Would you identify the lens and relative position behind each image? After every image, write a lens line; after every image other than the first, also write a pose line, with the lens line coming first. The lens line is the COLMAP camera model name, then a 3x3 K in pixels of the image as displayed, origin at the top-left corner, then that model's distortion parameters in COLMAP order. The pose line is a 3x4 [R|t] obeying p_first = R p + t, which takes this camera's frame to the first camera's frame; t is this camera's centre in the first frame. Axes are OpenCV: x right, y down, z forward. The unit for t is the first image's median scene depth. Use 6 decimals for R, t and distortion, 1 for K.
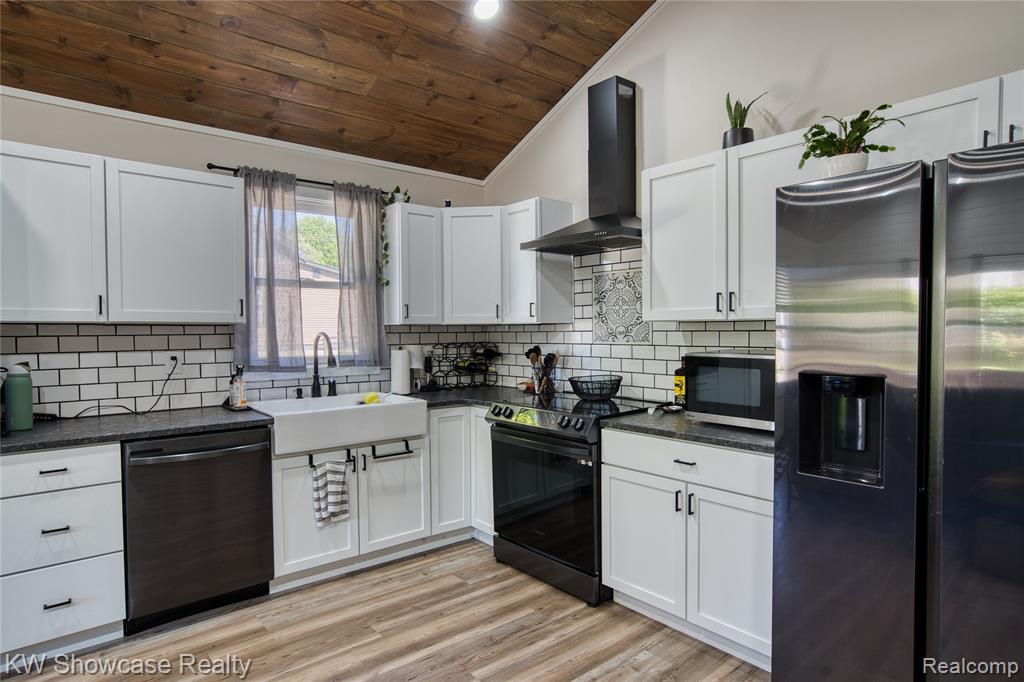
lens RADIAL K [[577.8, 0, 512.0], [0, 577.8, 341.0], [0, 0, 1]] dist [-0.000982, 0.000166]
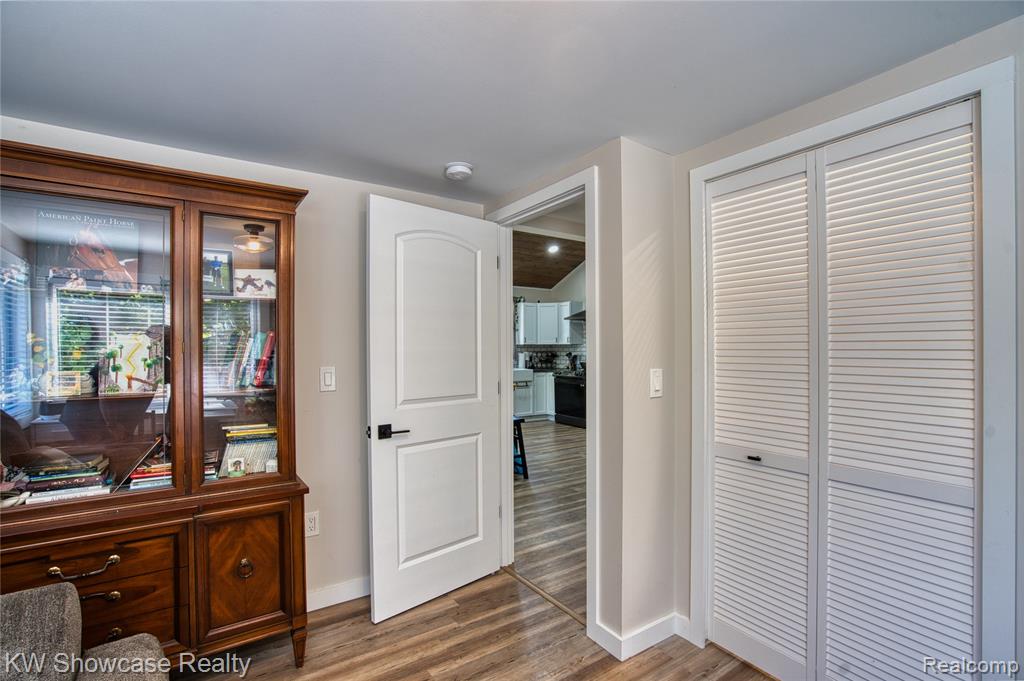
lens RADIAL K [[484.3, 0, 512.0], [0, 484.3, 340.5], [0, 0, 1]] dist [-0.049870, 0.015451]
pose [[0.993583, 0.004120, -0.113027, 0.027788], [-0.007442, 0.999552, -0.028984, 0.022090], [0.112857, 0.029639, 0.993169, -1.423208]]
